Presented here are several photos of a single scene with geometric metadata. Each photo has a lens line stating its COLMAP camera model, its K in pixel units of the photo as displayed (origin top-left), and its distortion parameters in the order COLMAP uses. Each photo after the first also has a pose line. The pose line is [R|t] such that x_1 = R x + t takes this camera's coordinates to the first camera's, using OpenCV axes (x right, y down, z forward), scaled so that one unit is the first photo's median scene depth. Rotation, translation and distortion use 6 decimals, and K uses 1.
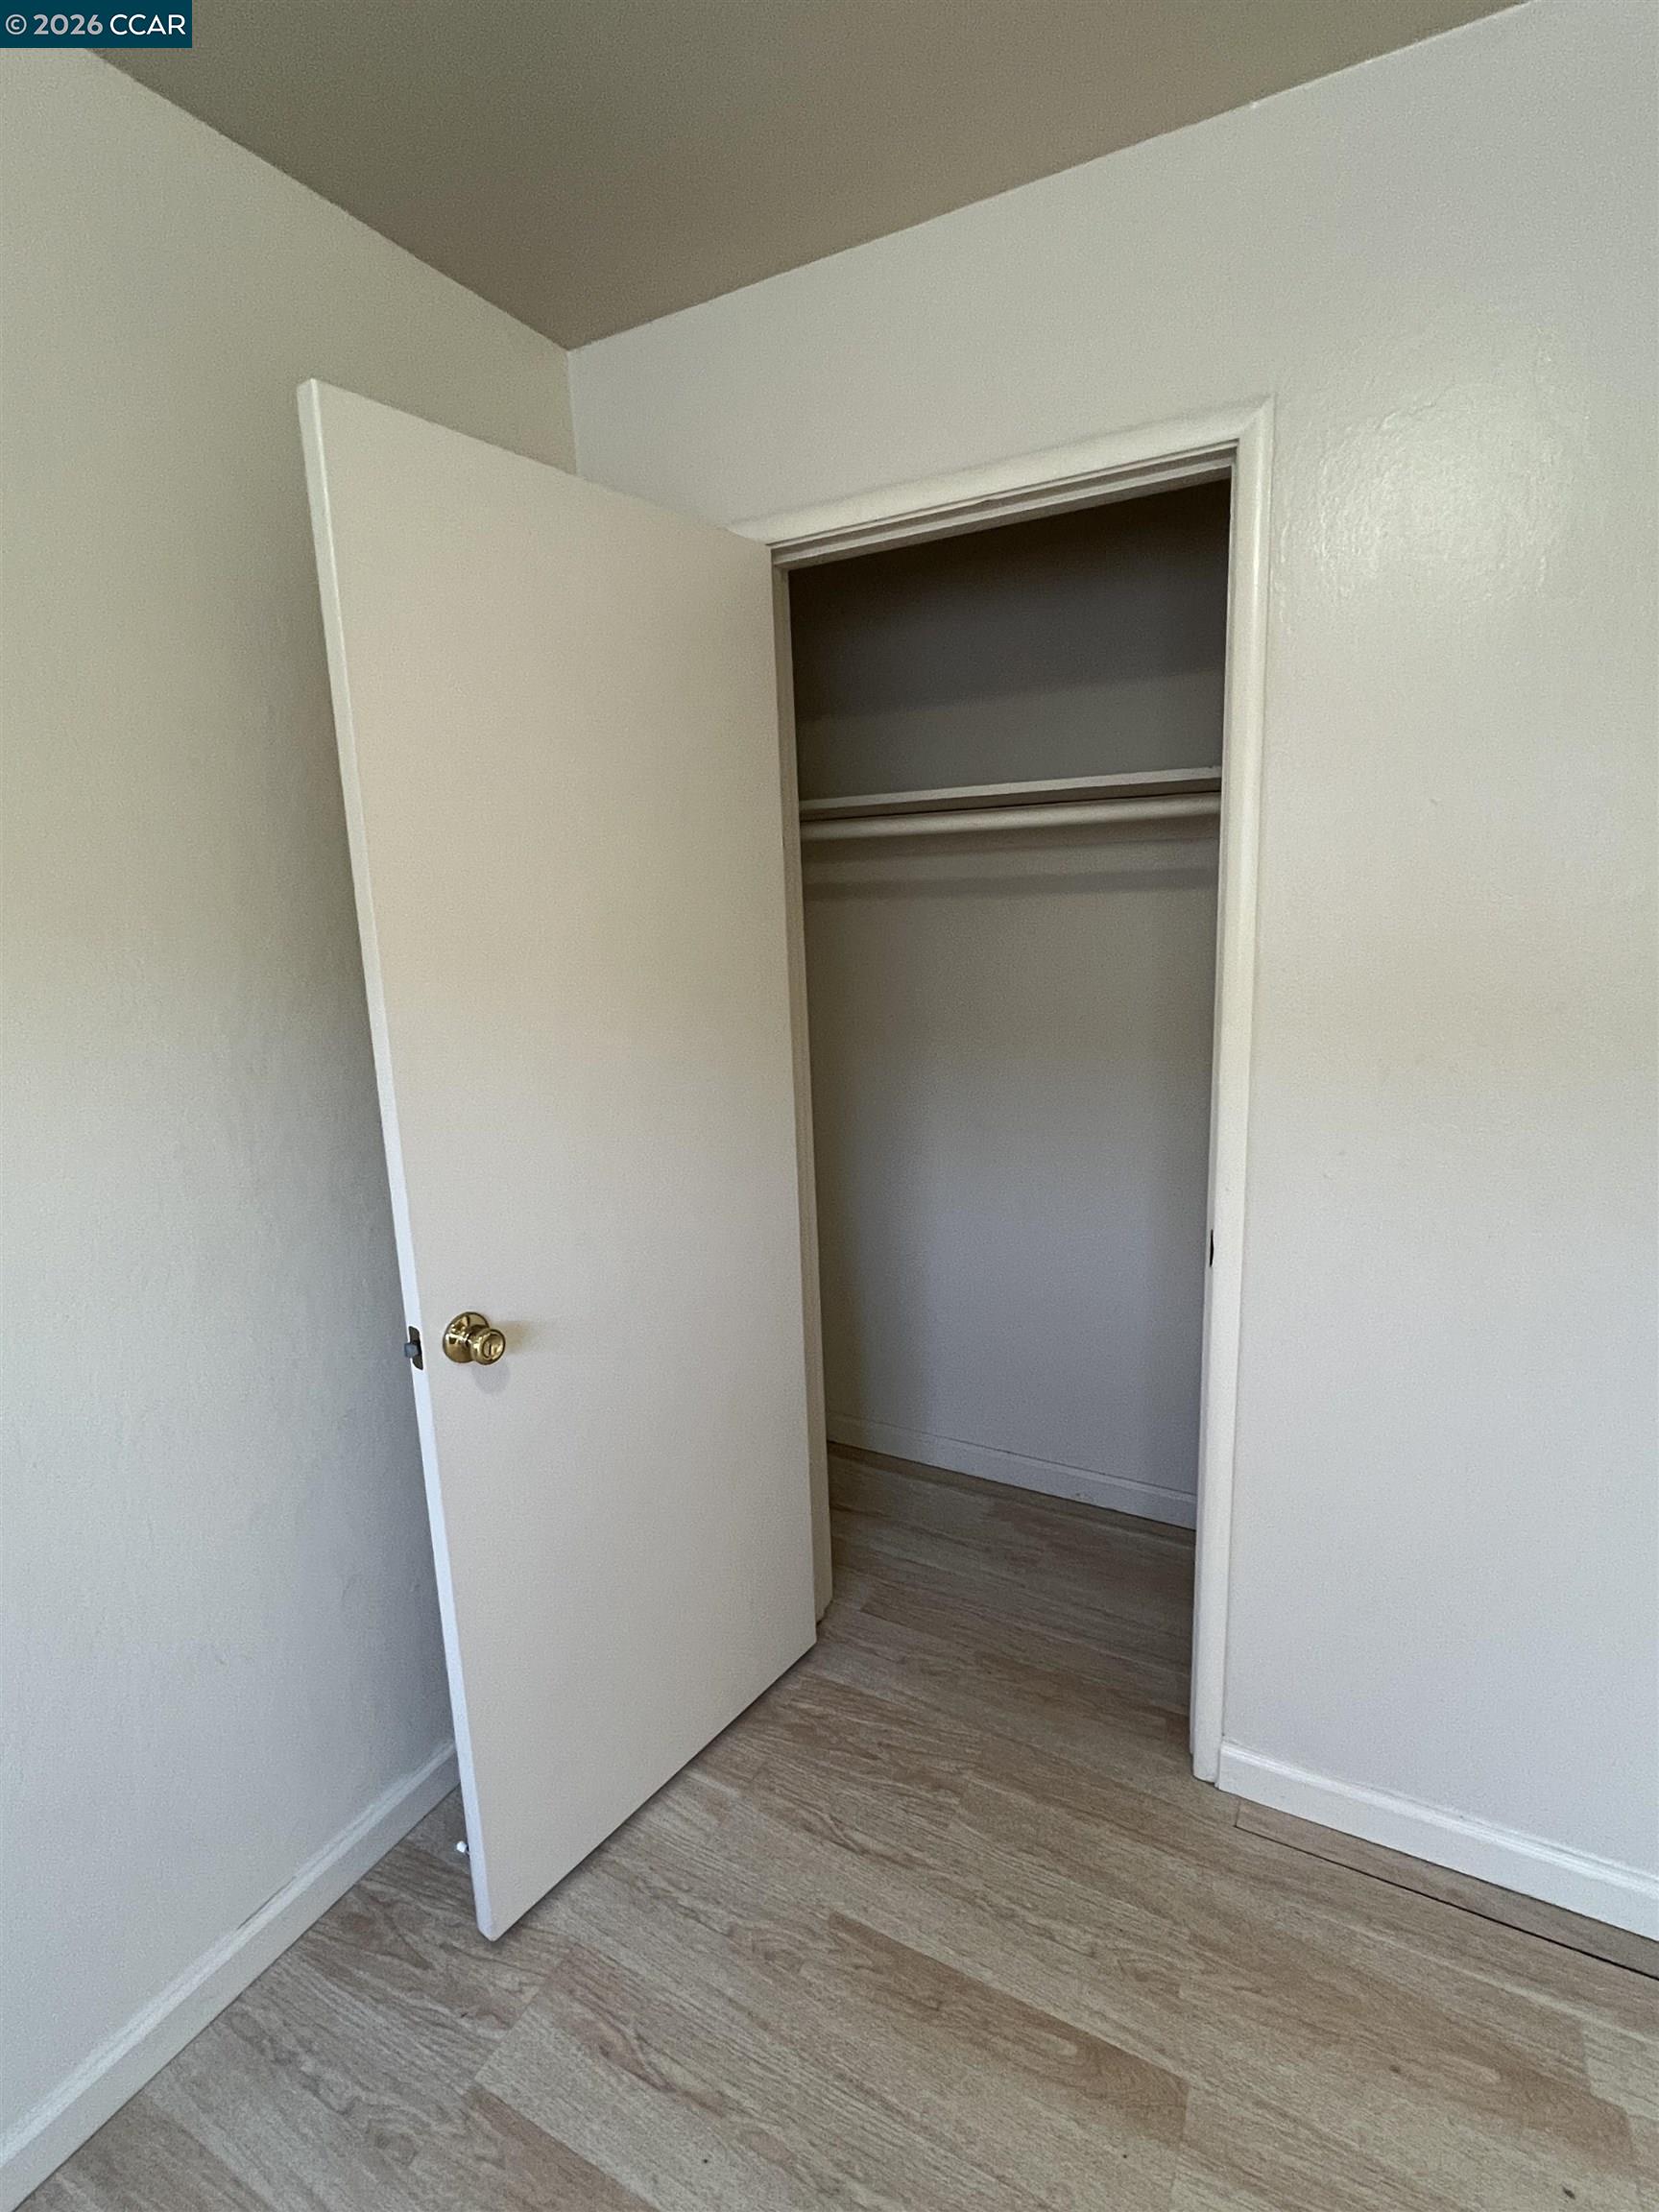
lens RADIAL K [[1039.7, 0, 823.3], [0, 1039.7, 1093.7], [0, 0, 1]] dist [-0.004009, 0.000445]
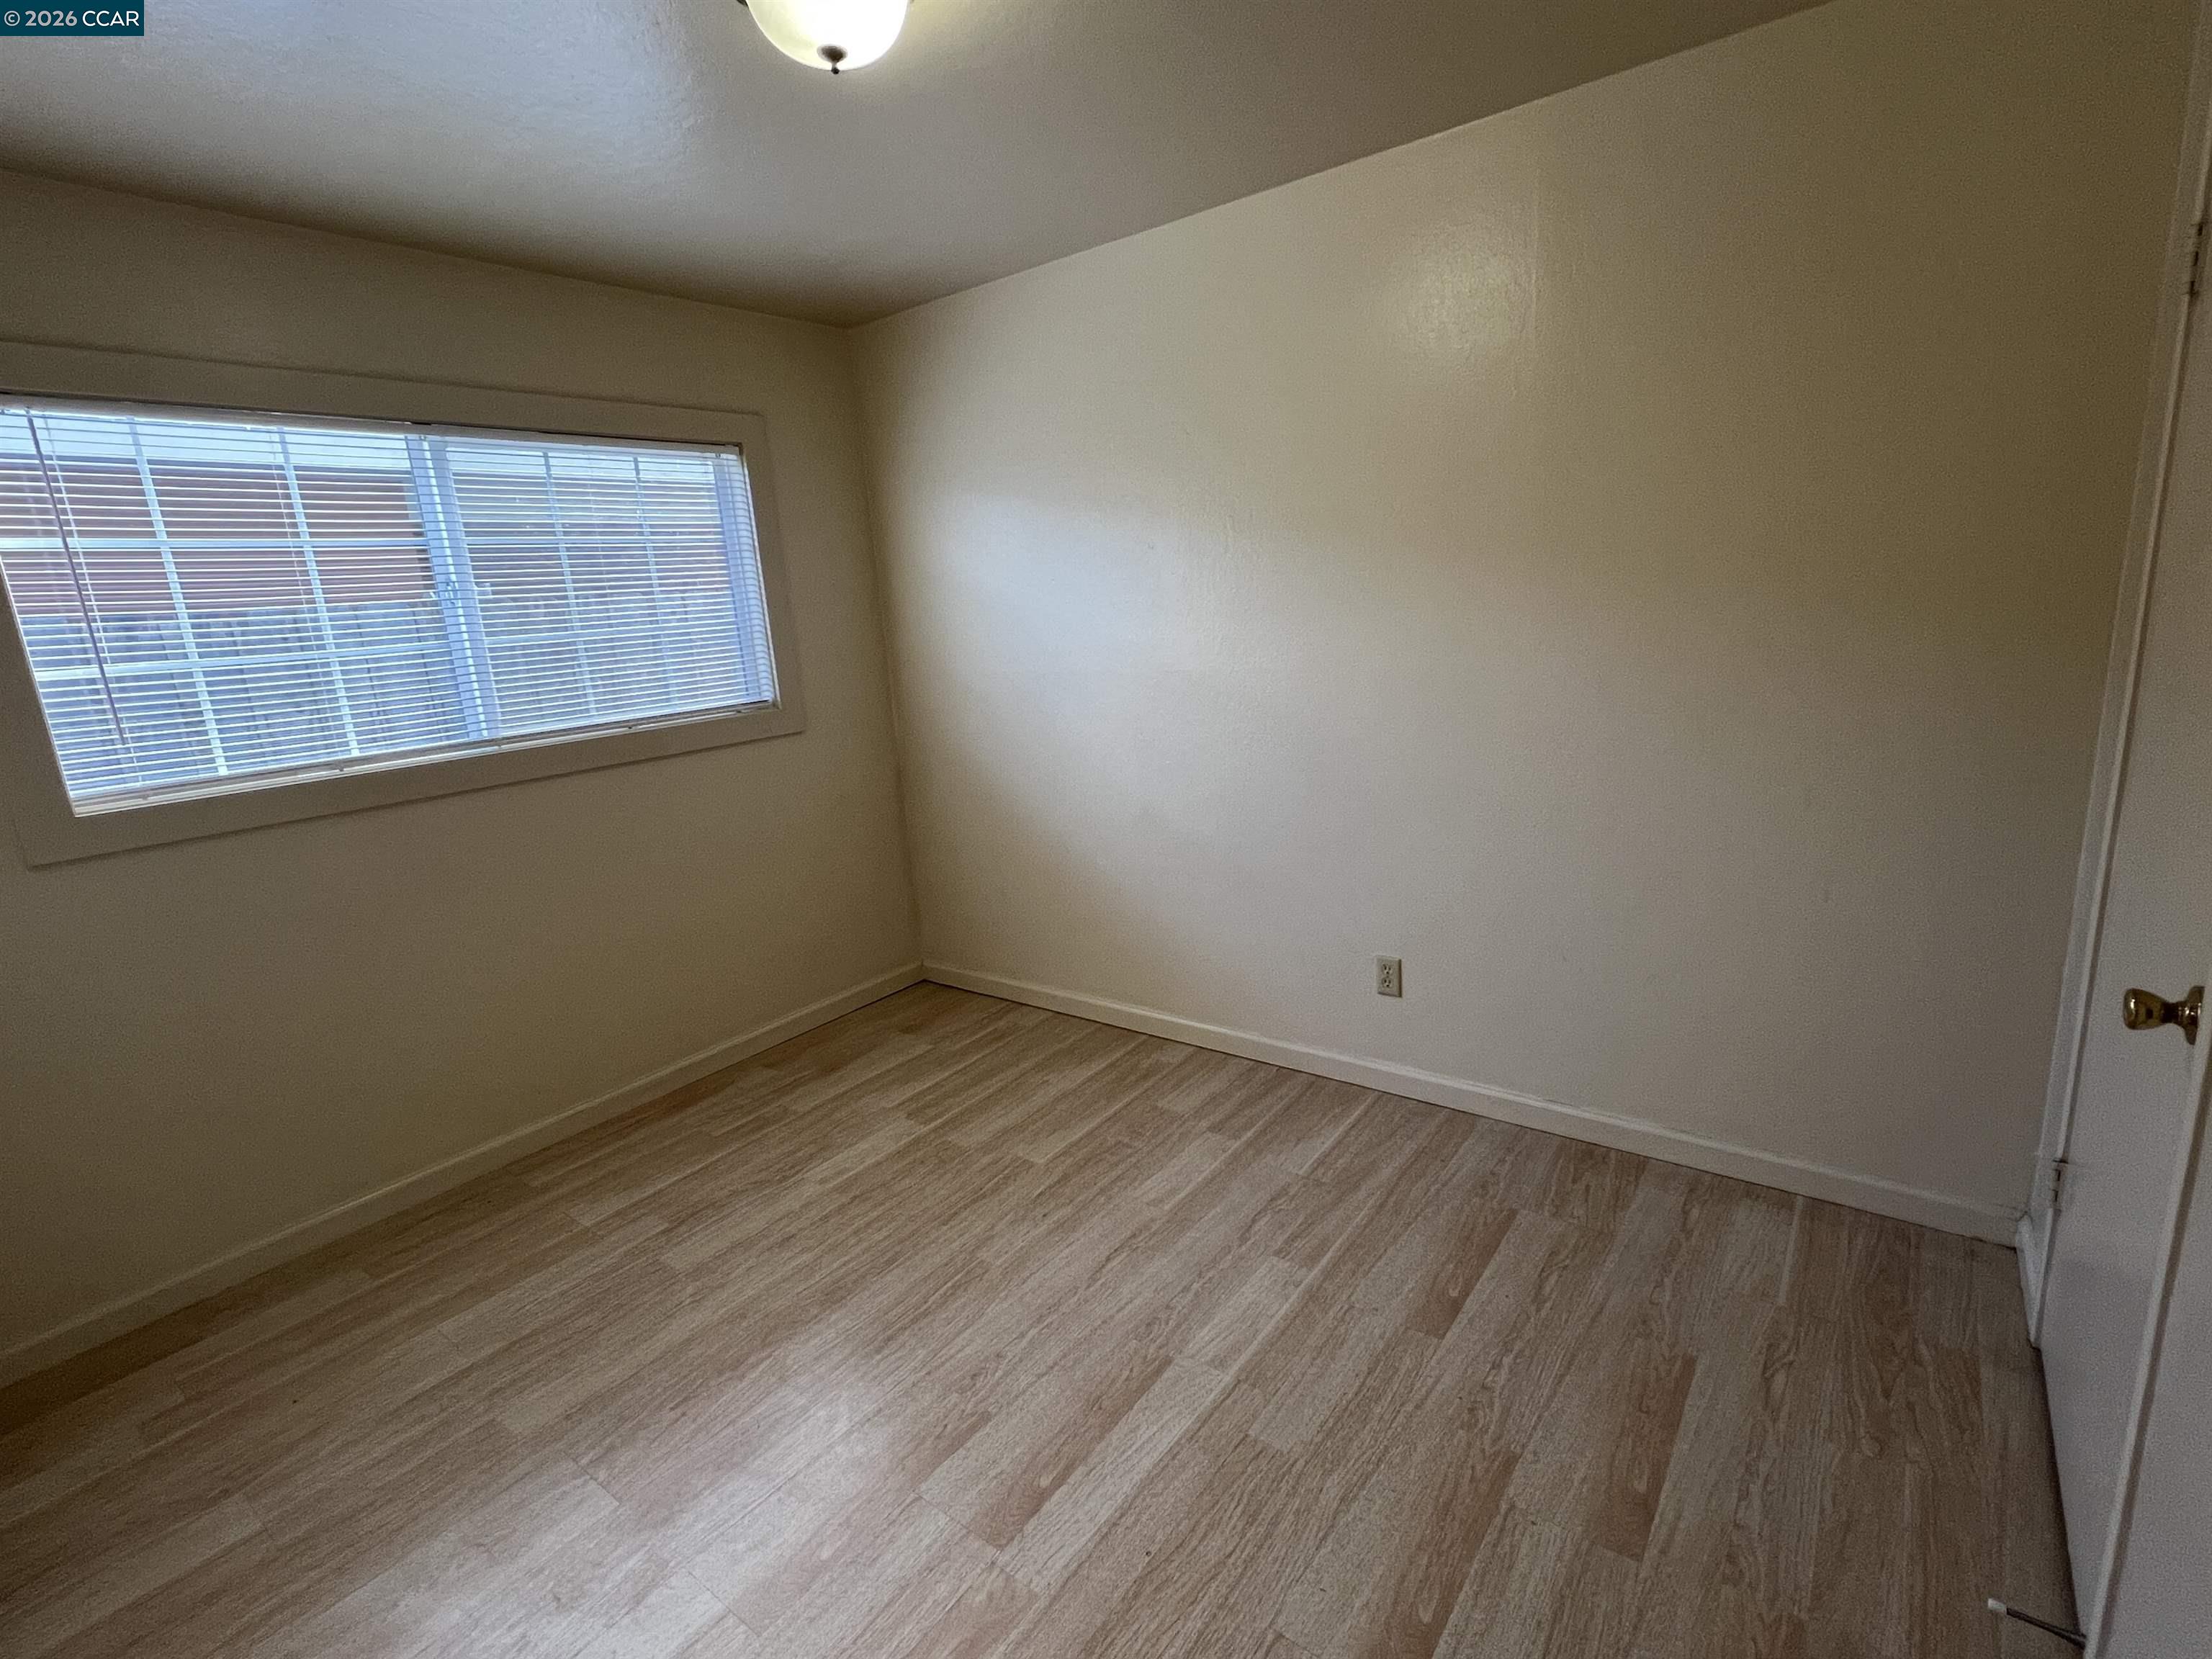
lens RADIAL K [[1039.7, 0, 1100.8], [0, 1039.7, 839.3], [0, 0, 1]] dist [-0.004009, 0.000445]
pose [[-0.144524, 0.280578, -0.948888, 1.183487], [-0.128867, 0.945452, 0.299189, -0.076346], [0.981074, 0.165521, -0.100483, 0.346832]]
